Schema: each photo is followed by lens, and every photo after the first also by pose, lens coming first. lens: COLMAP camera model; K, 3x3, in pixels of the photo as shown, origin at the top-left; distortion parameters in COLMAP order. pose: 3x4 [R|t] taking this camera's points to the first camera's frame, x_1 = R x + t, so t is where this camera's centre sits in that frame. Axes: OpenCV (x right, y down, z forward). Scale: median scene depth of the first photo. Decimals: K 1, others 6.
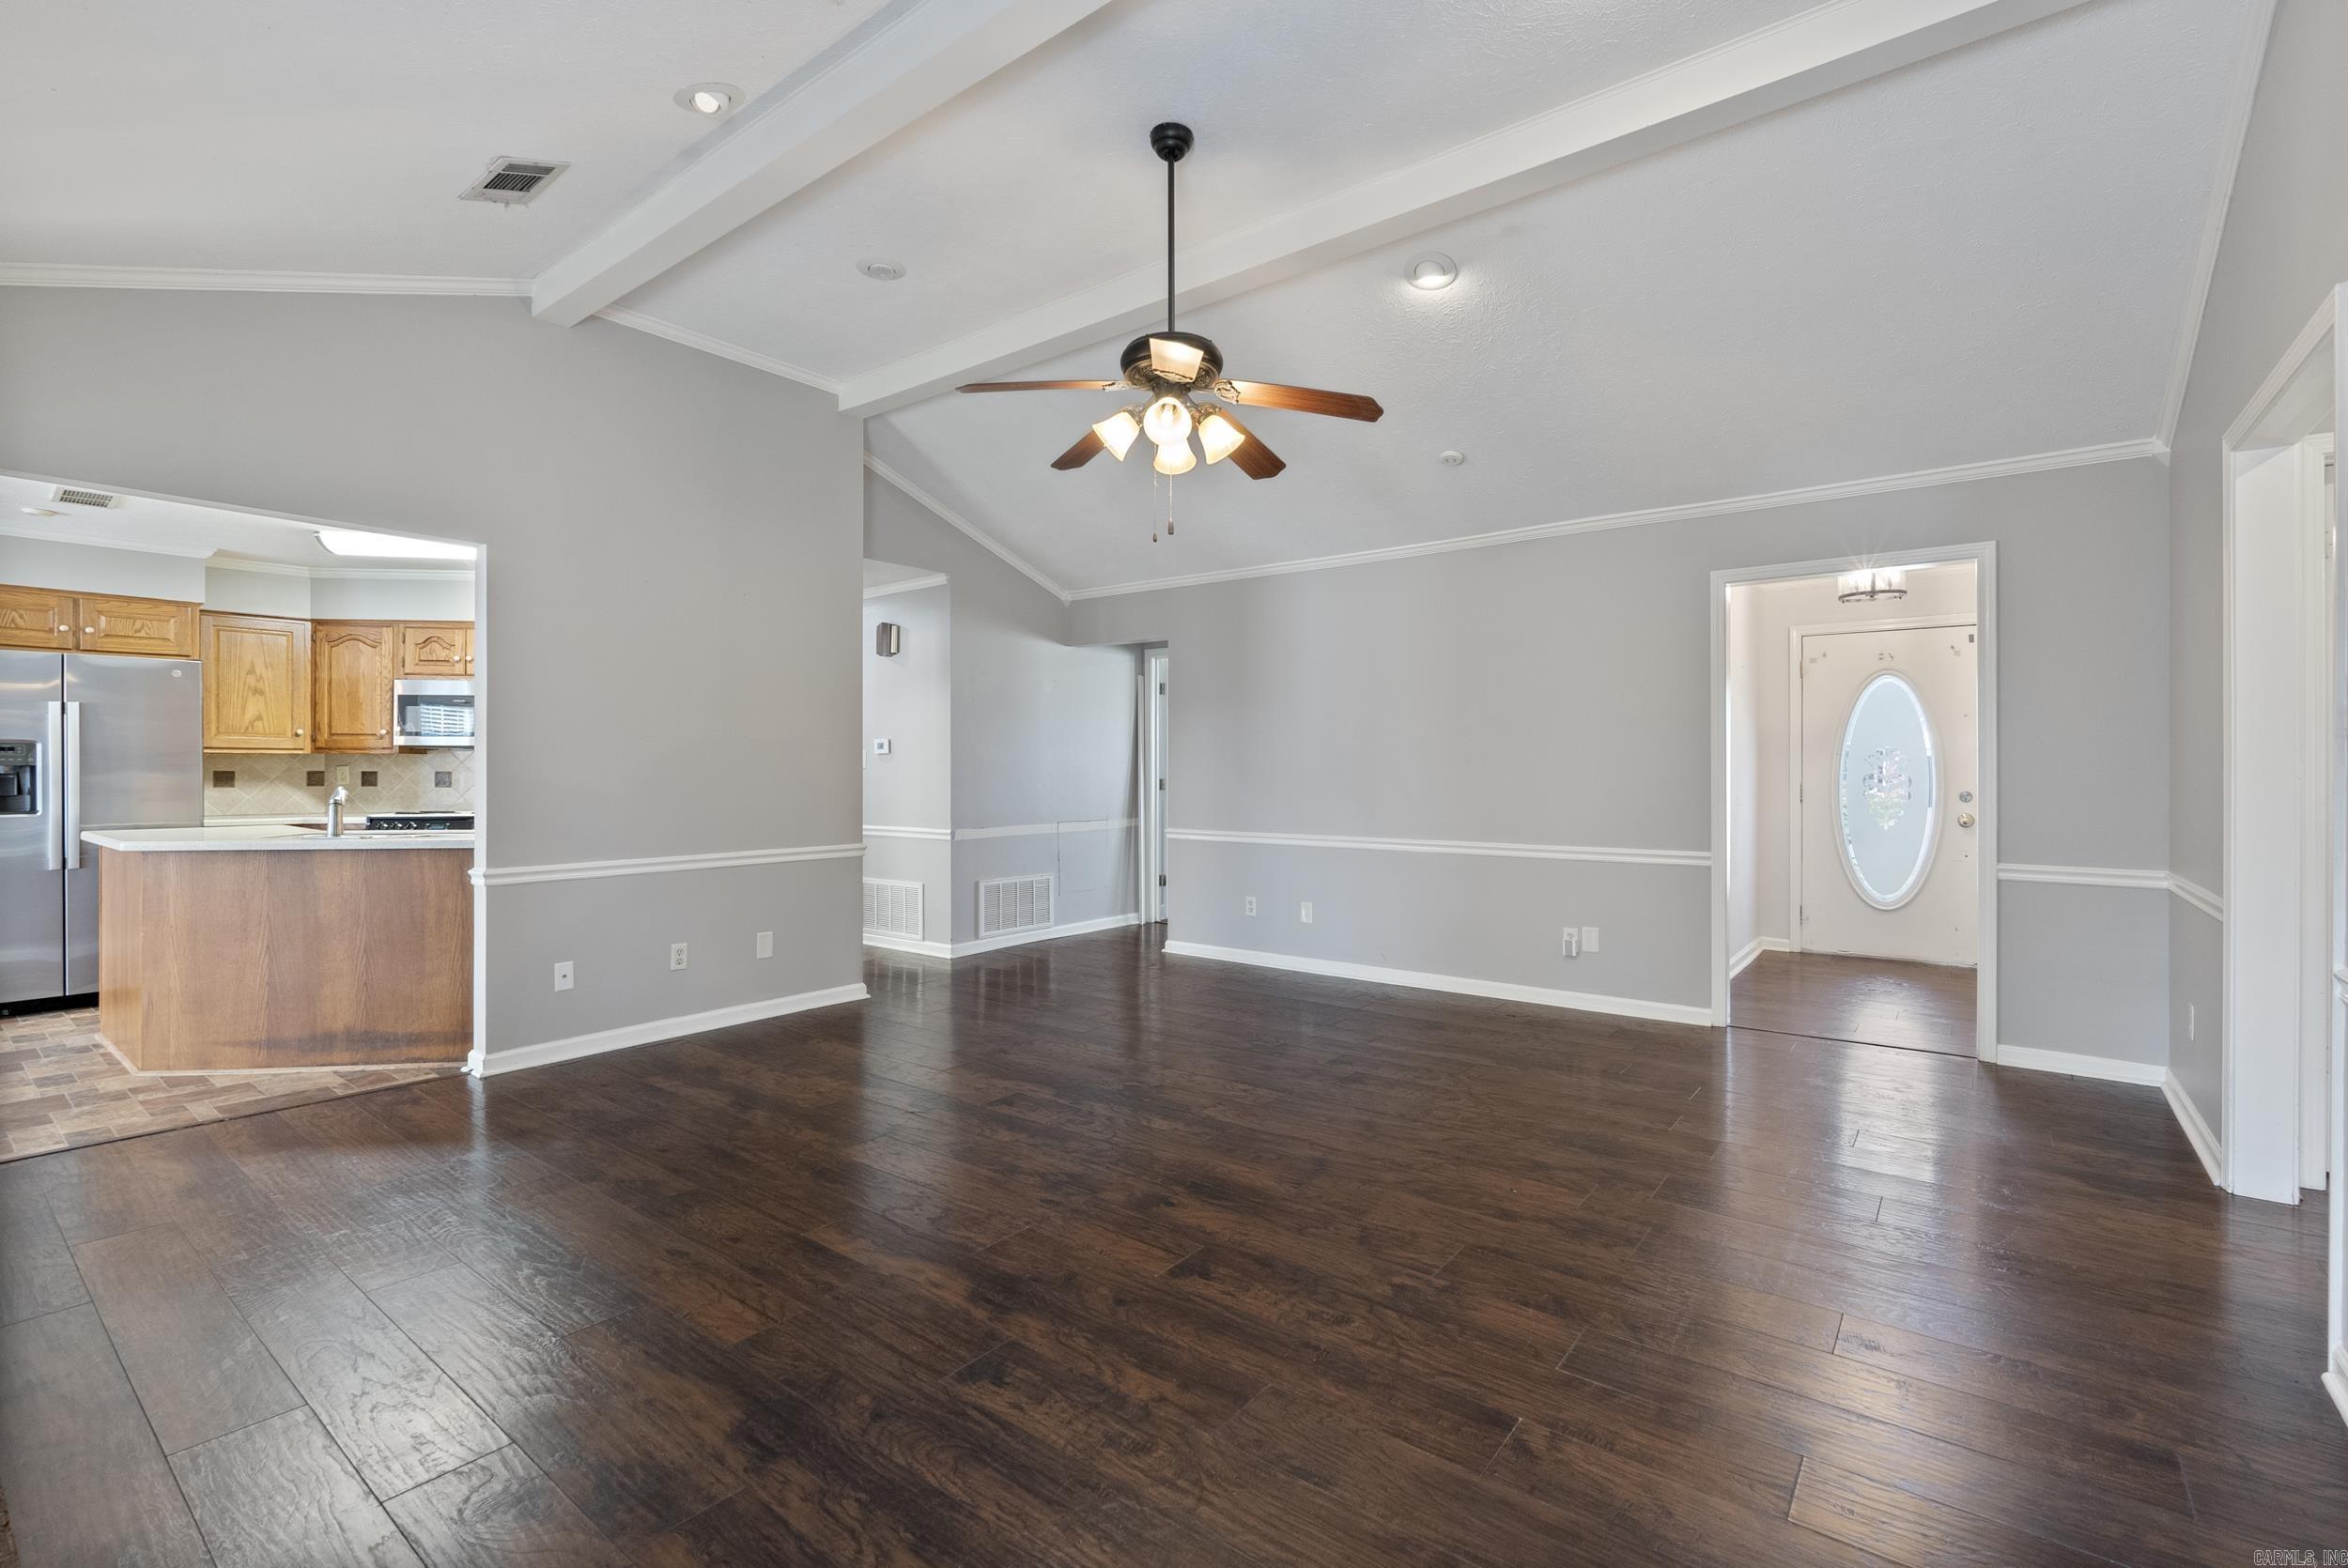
lens RADIAL K [[1038.3, 0, 1178.6], [0, 1038.3, 766.8], [0, 0, 1]] dist [-0.006095, 0.000709]
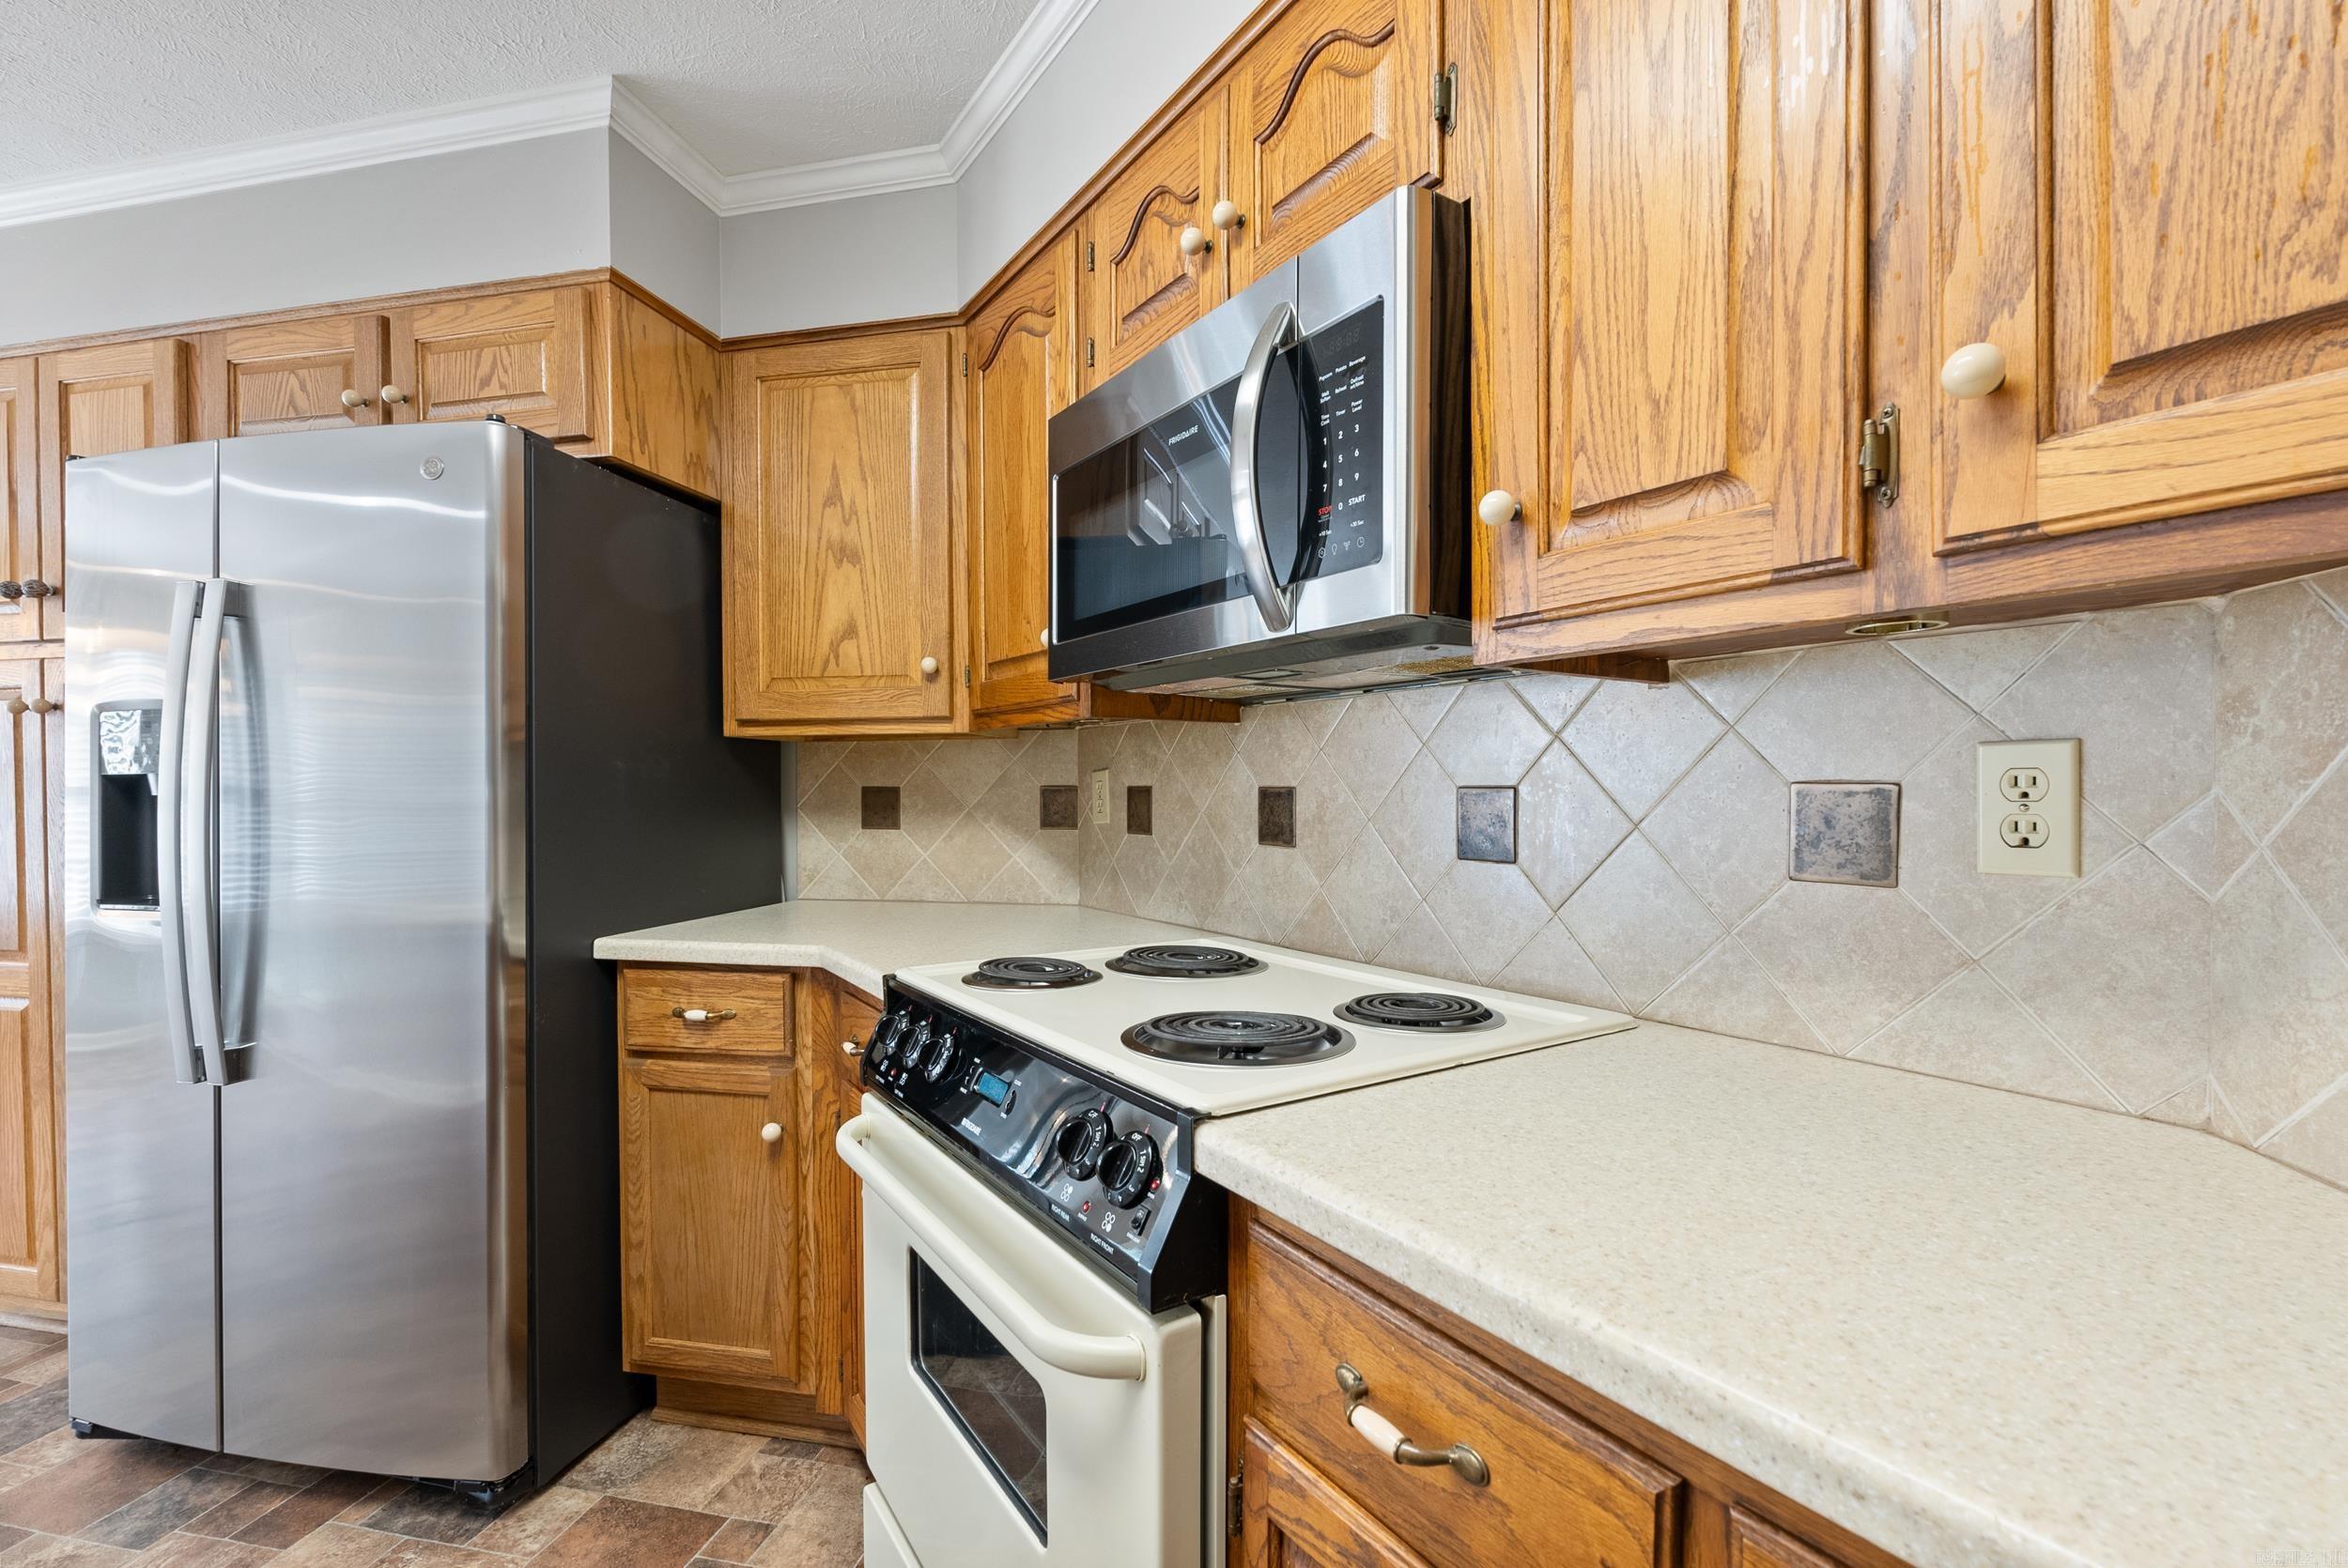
lens RADIAL K [[1038.3, 0, 1176.4], [0, 1038.3, 802.1], [0, 0, 1]] dist [-0.006095, 0.000709]
pose [[0.438716, 0.011470, -0.898553, -0.625554], [0.008767, 0.999816, 0.017043, 0.005091], [0.898583, -0.015355, 0.438535, 1.107285]]
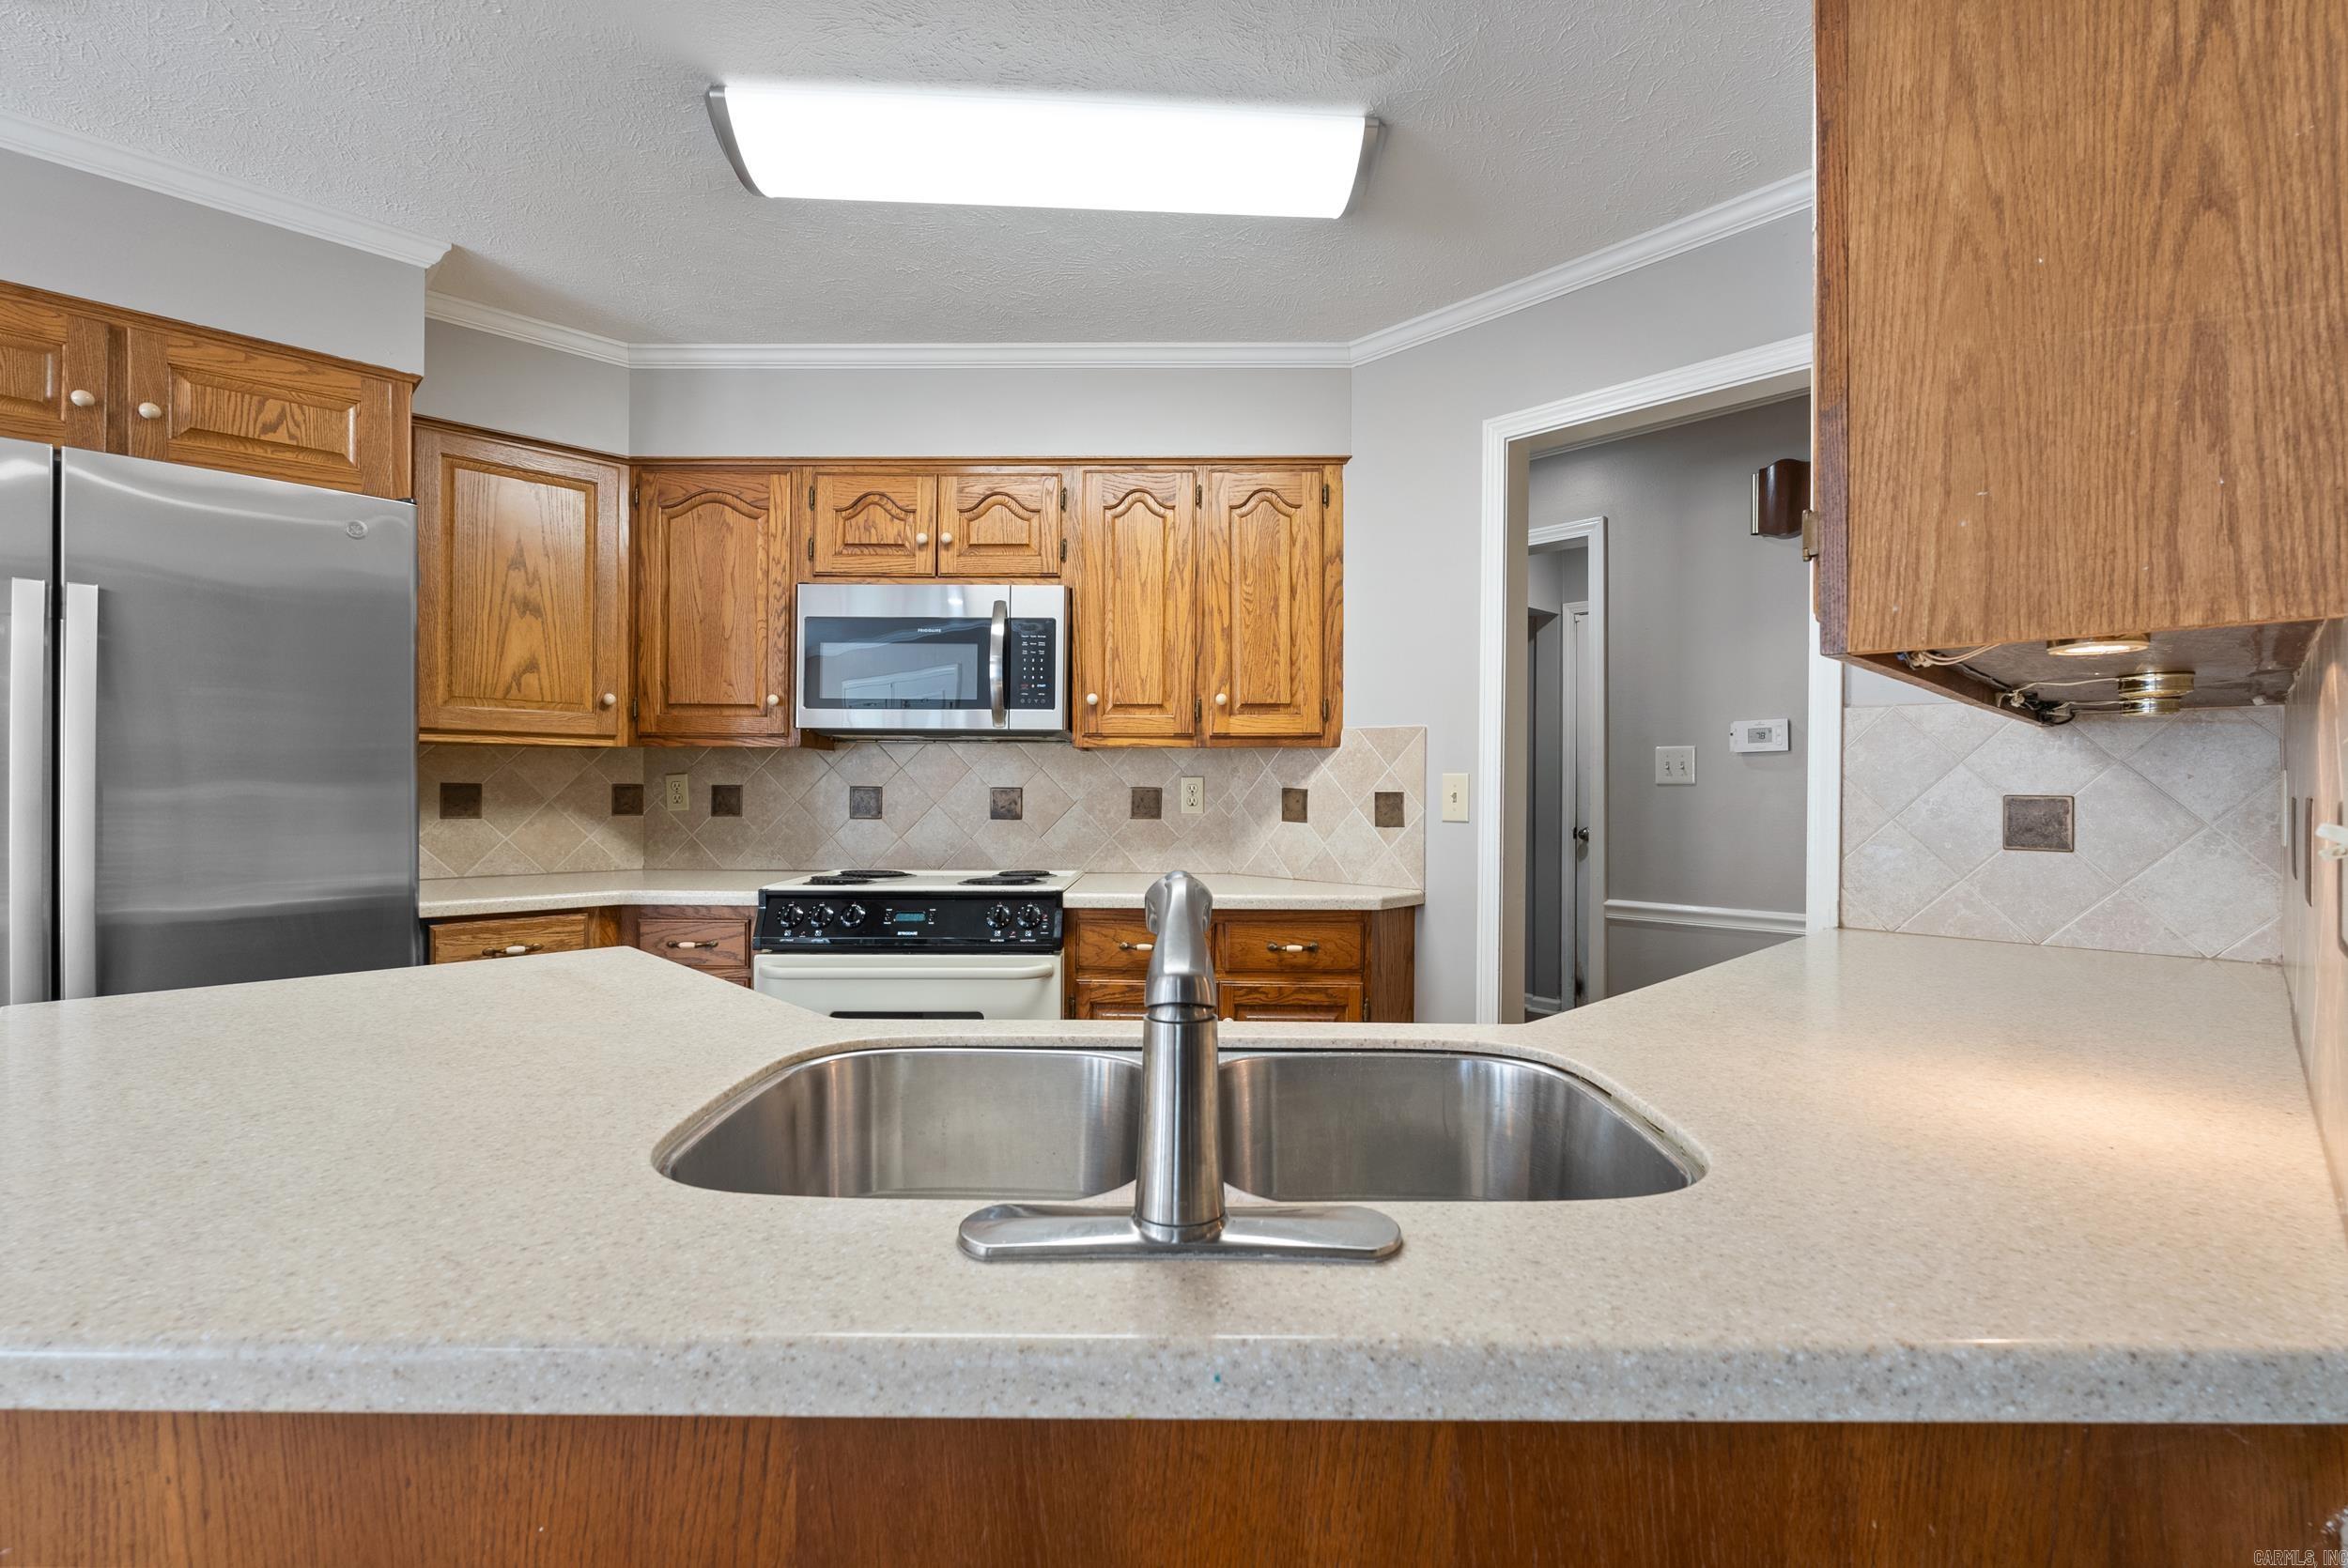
lens RADIAL K [[1038.3, 0, 1176.6], [0, 1038.3, 784.8], [0, 0, 1]] dist [-0.006095, 0.000709]
pose [[0.991359, 0.005096, -0.131075, -0.643683], [-0.004778, 0.999985, 0.002736, 0.002357], [0.131087, -0.002086, 0.991369, 0.687492]]
